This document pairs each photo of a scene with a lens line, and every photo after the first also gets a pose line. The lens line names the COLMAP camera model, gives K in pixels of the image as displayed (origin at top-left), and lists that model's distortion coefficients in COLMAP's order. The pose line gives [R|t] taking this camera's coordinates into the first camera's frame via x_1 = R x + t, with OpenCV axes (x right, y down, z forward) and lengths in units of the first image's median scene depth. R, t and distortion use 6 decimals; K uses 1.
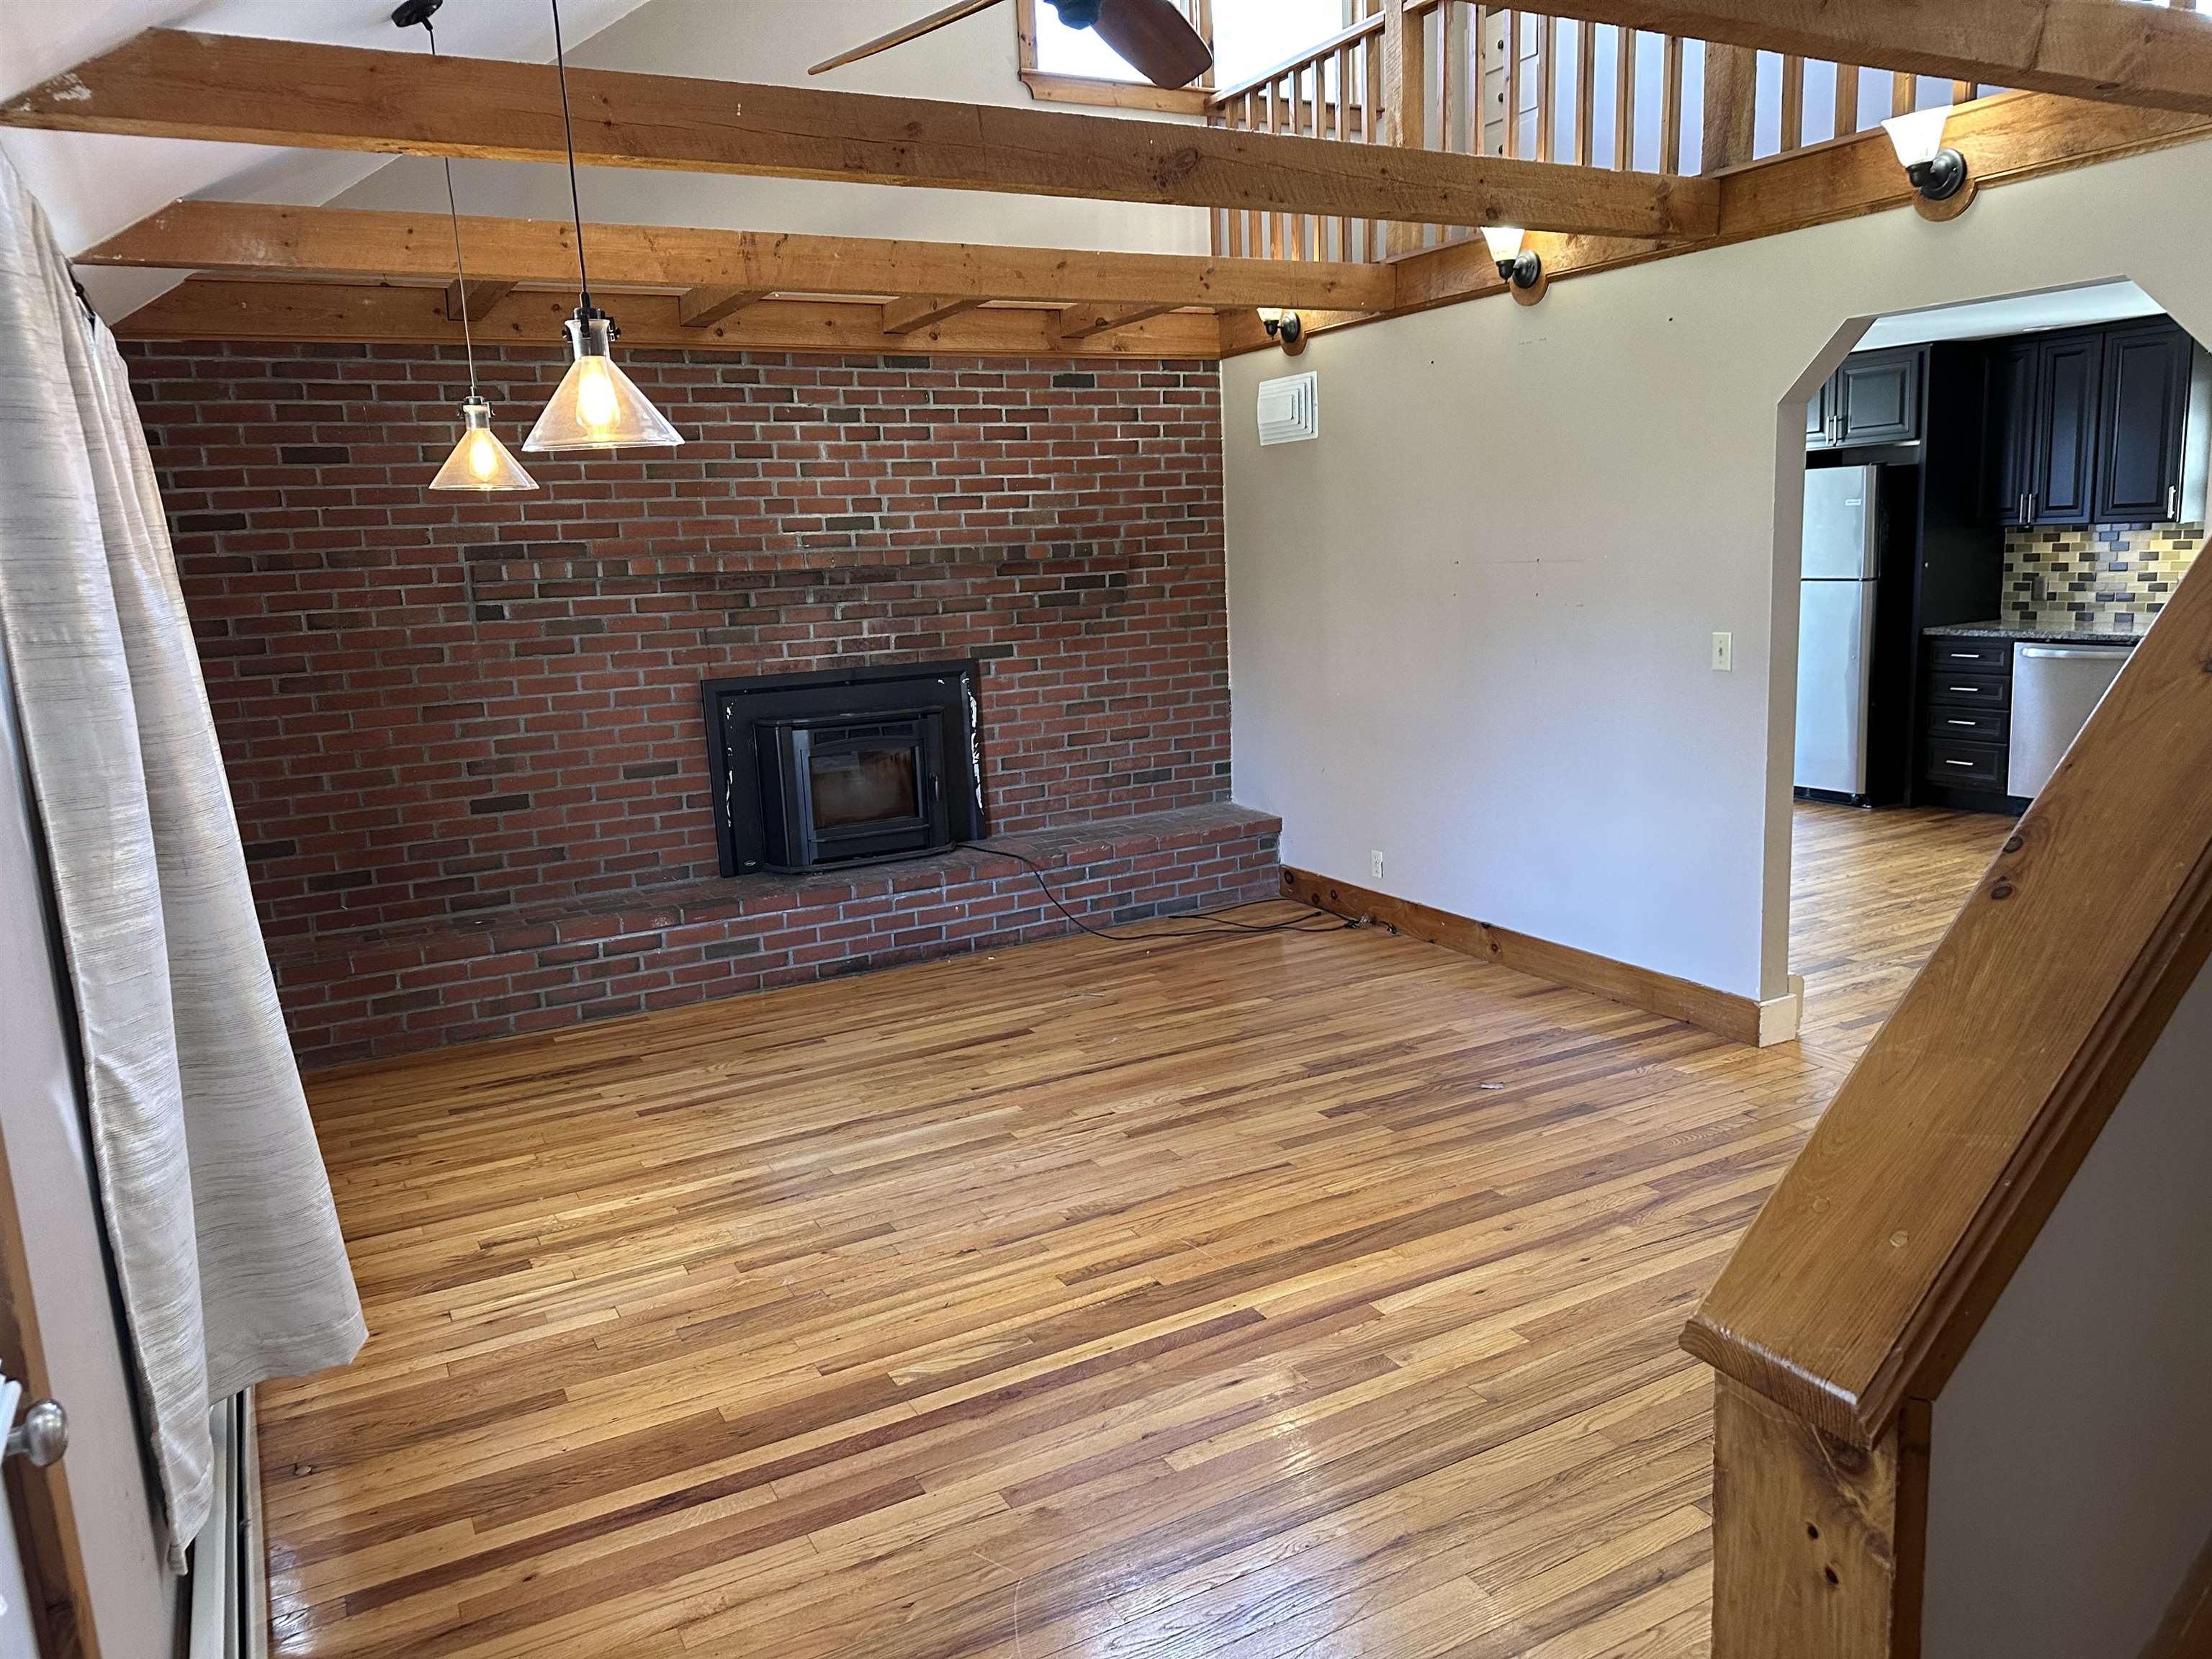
lens RADIAL K [[1538.7, 0, 1121.0], [0, 1538.7, 828.2], [0, 0, 1]] dist [0.134240, -0.191243]
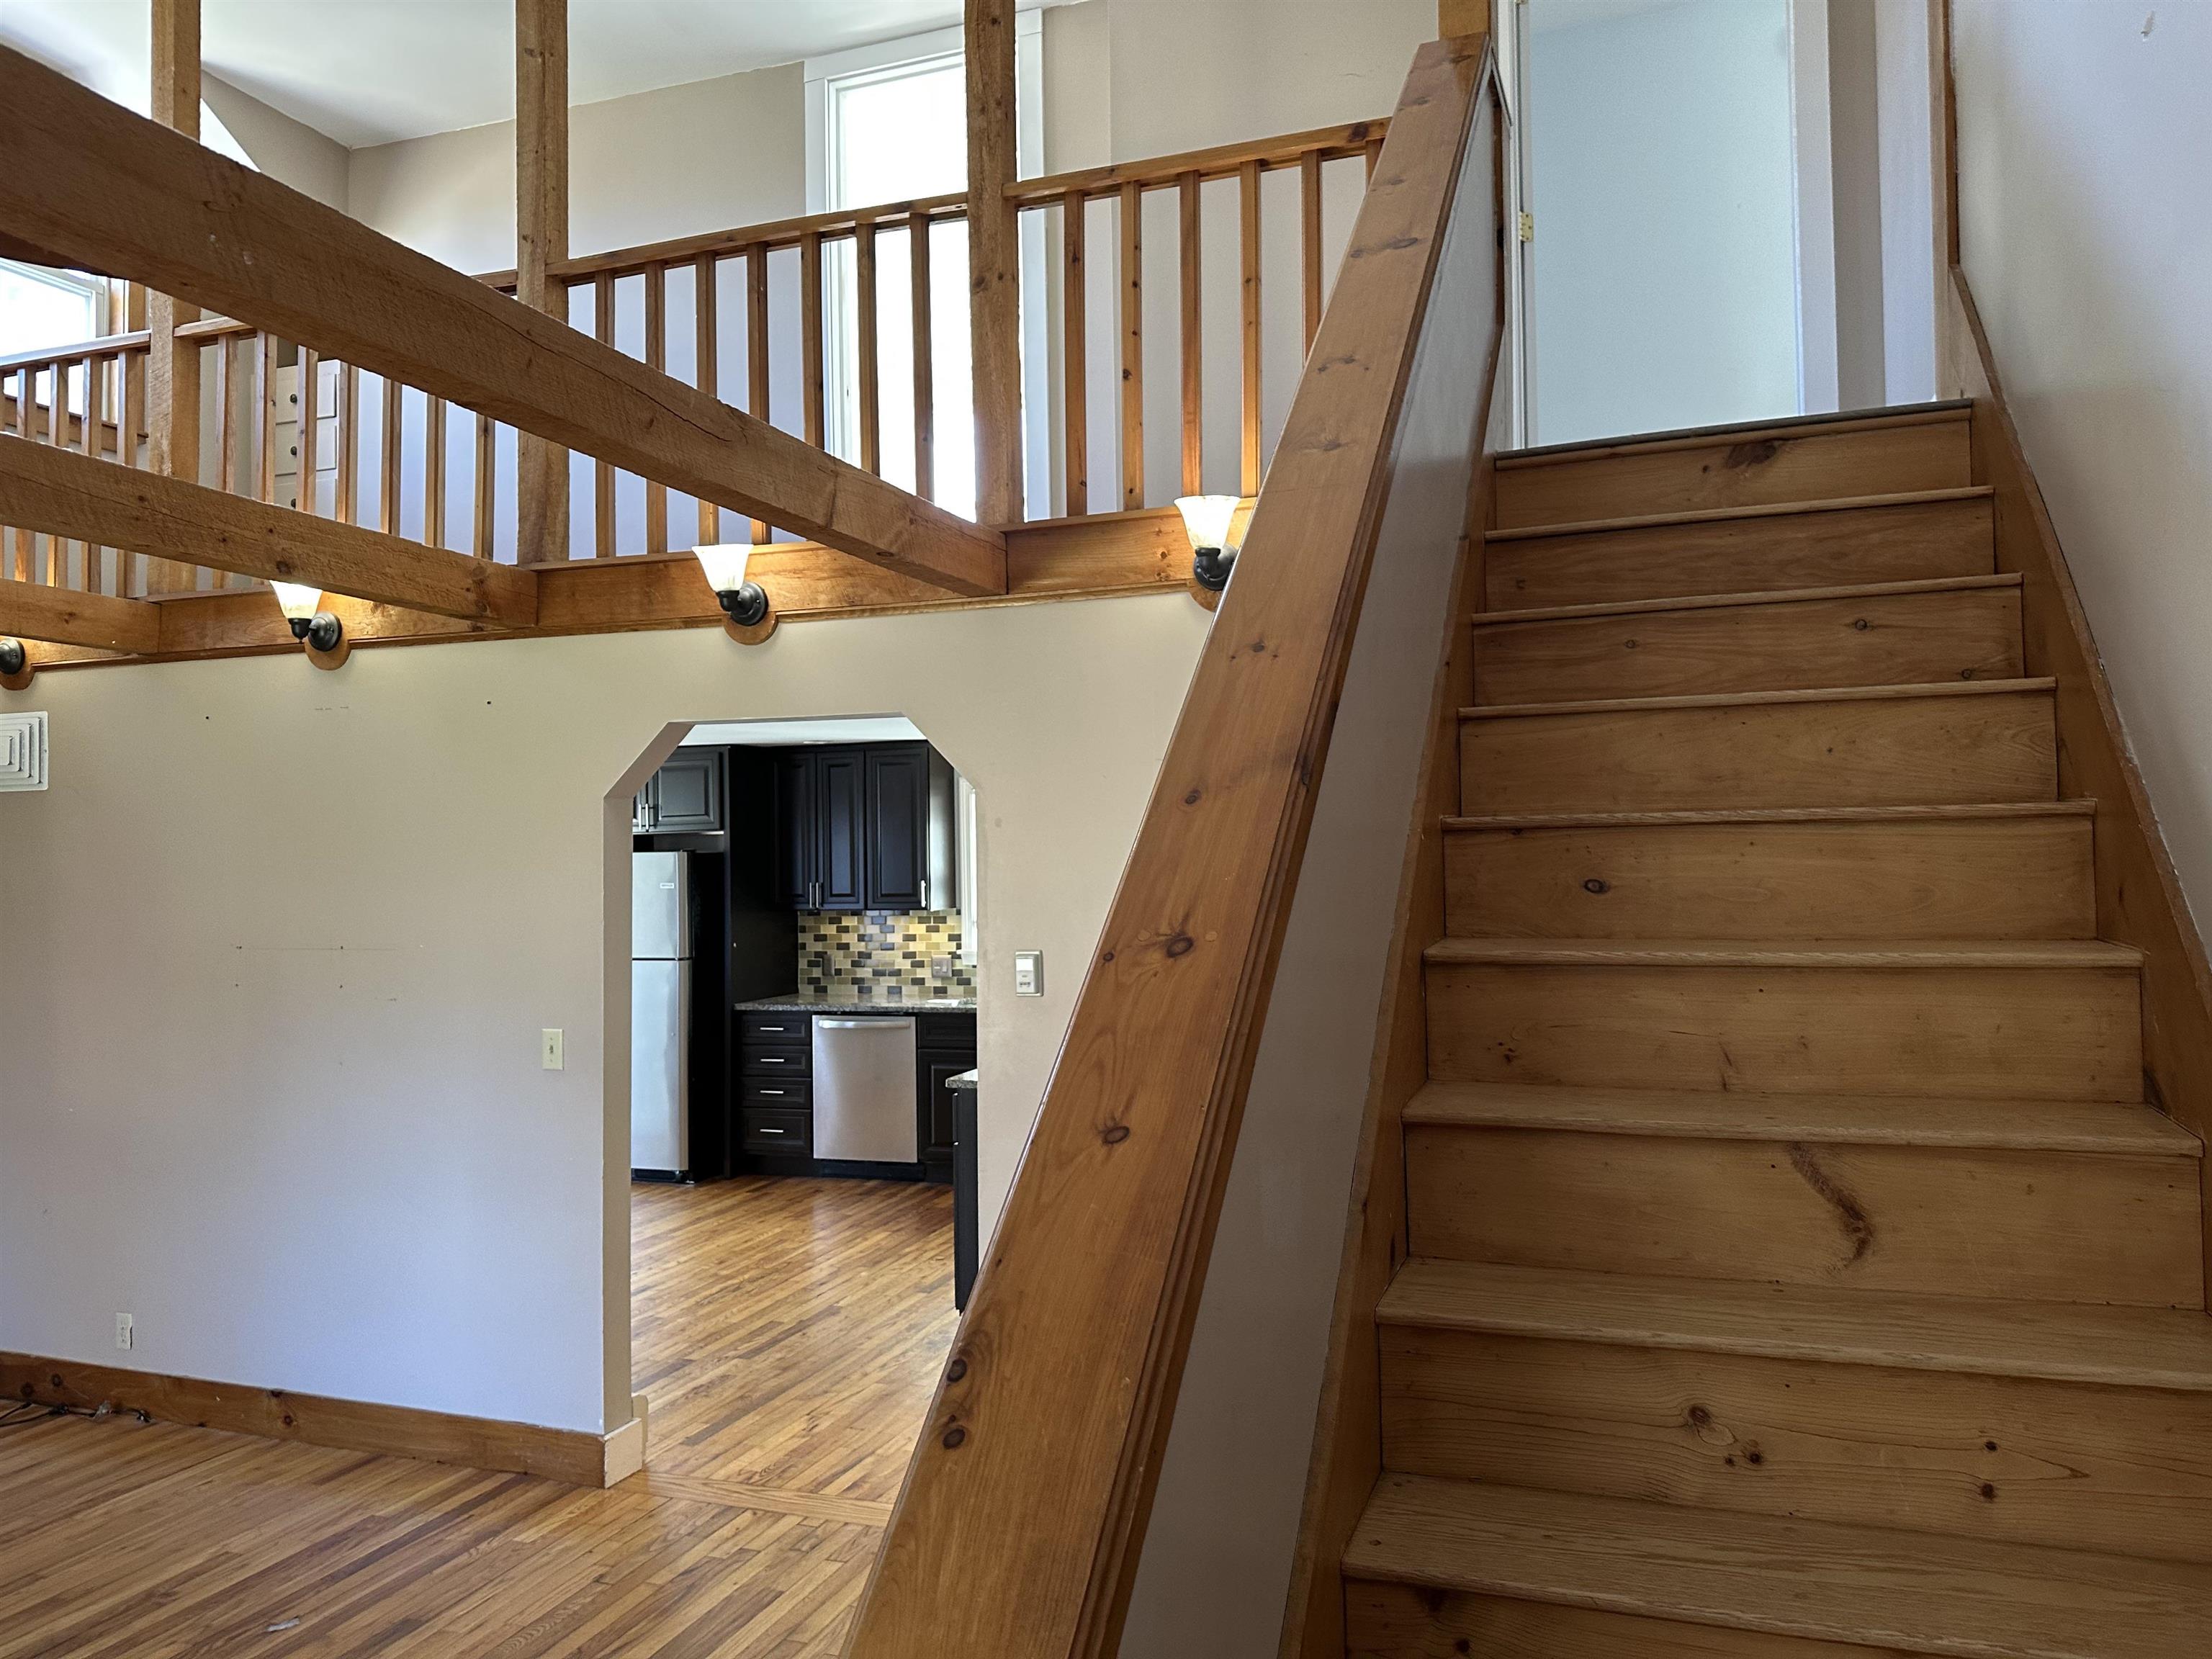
lens RADIAL K [[1568.3, 0, 1108.8], [0, 1568.3, 822.1], [0, 0, 1]] dist [0.046891, -0.059174]
pose [[0.758541, 0.054596, 0.649334, 0.013933], [0.095658, 0.976359, -0.193839, -0.026774], [-0.644565, 0.209149, 0.735386, 0.057707]]
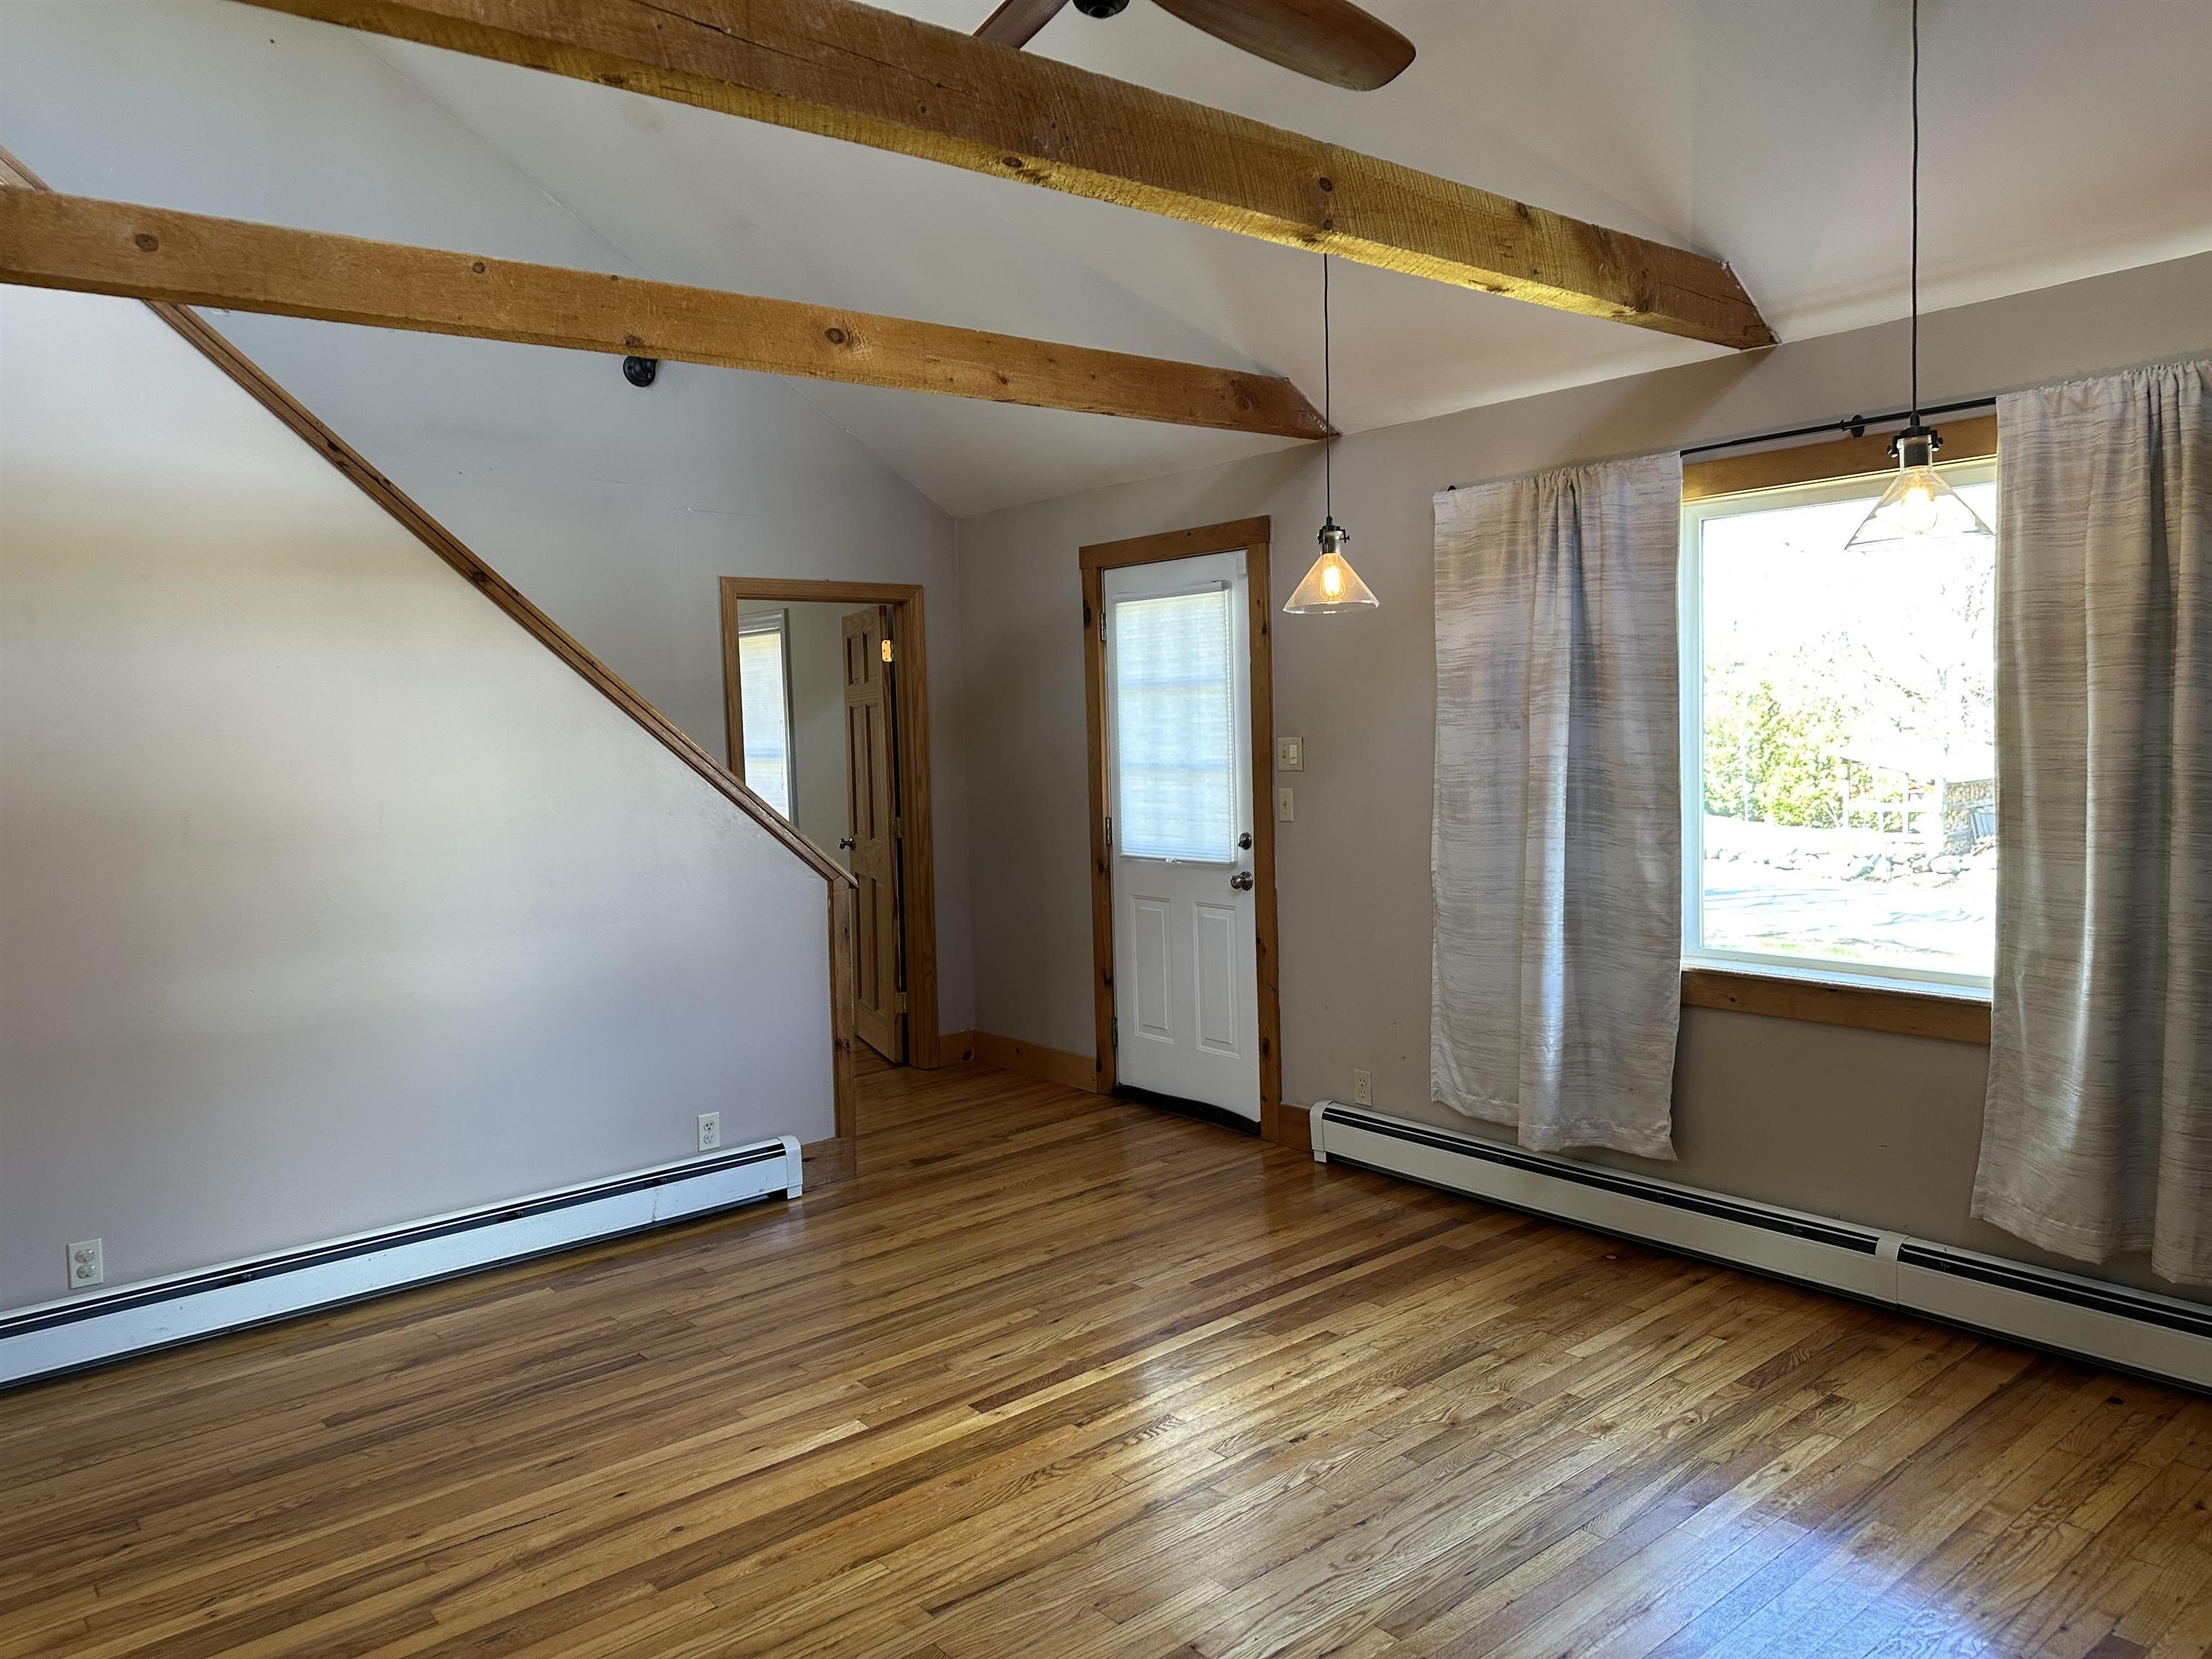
lens RADIAL K [[1538.7, 0, 1121.0], [0, 1538.7, 828.2], [0, 0, 1]] dist [0.134240, -0.191243]
pose [[-0.979096, 0.094349, -0.180193, 0.082747], [0.044231, 0.963471, 0.264137, -0.196693], [0.198531, 0.250645, -0.947503, 1.091836]]
